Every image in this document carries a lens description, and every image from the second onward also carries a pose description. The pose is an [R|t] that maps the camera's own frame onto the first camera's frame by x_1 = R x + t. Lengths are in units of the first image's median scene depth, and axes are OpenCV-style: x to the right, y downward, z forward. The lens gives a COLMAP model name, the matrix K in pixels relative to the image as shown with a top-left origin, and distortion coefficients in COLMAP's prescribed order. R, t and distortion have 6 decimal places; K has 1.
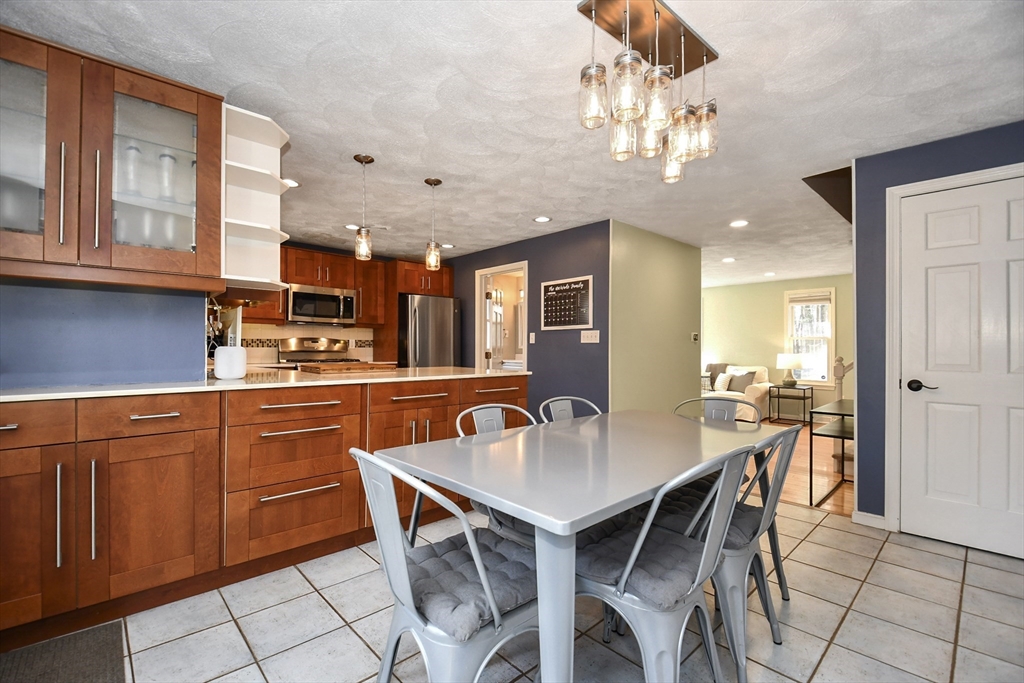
lens RADIAL K [[453.4, 0, 483.6], [0, 453.4, 347.3], [0, 0, 1]] dist [0.003760, -0.000726]
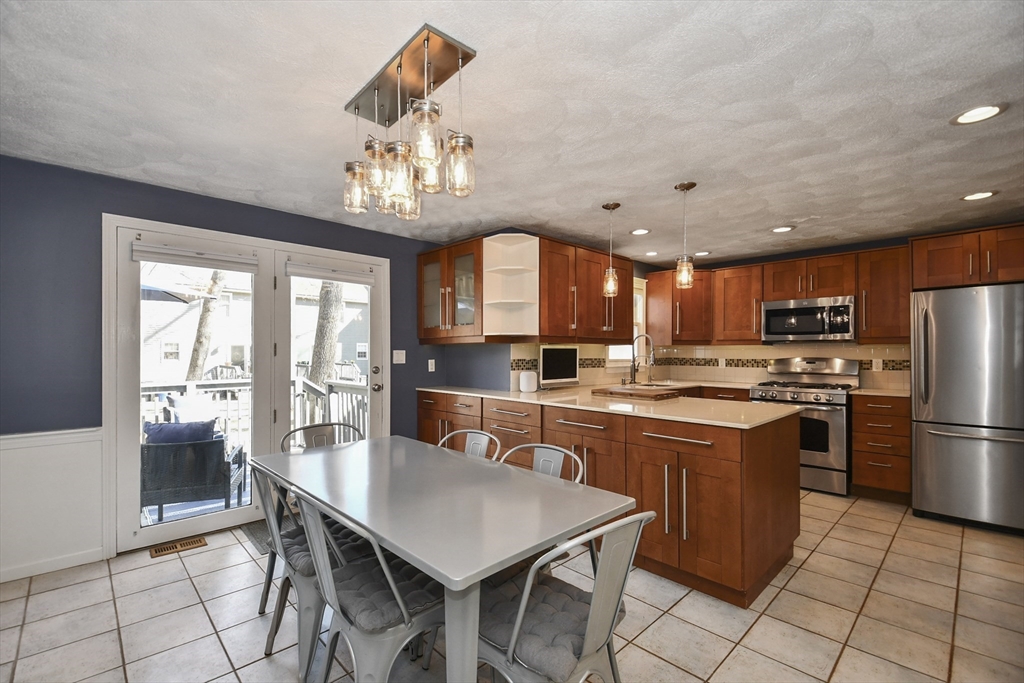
lens RADIAL K [[453.4, 0, 508.6], [0, 453.4, 345.4], [0, 0, 1]] dist [0.003760, -0.000726]
pose [[0.027239, -0.017148, -0.999482, 0.460692], [0.001725, 0.999852, -0.017108, -0.029789], [0.999627, -0.001258, 0.027265, 0.392937]]
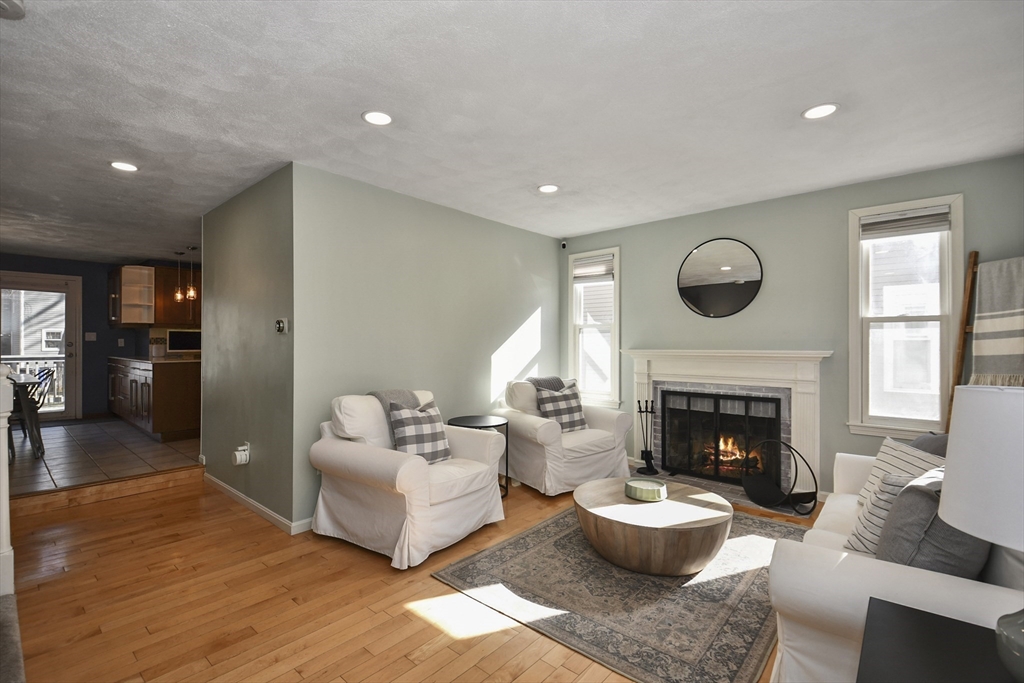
lens RADIAL K [[453.4, 0, 509.7], [0, 453.4, 344.6], [0, 0, 1]] dist [0.003760, -0.000726]
pose [[0.123814, -0.003049, -0.992301, 1.063913], [0.003572, 0.999990, -0.002627, 0.004365], [0.992299, -0.003219, 0.123824, 1.211339]]
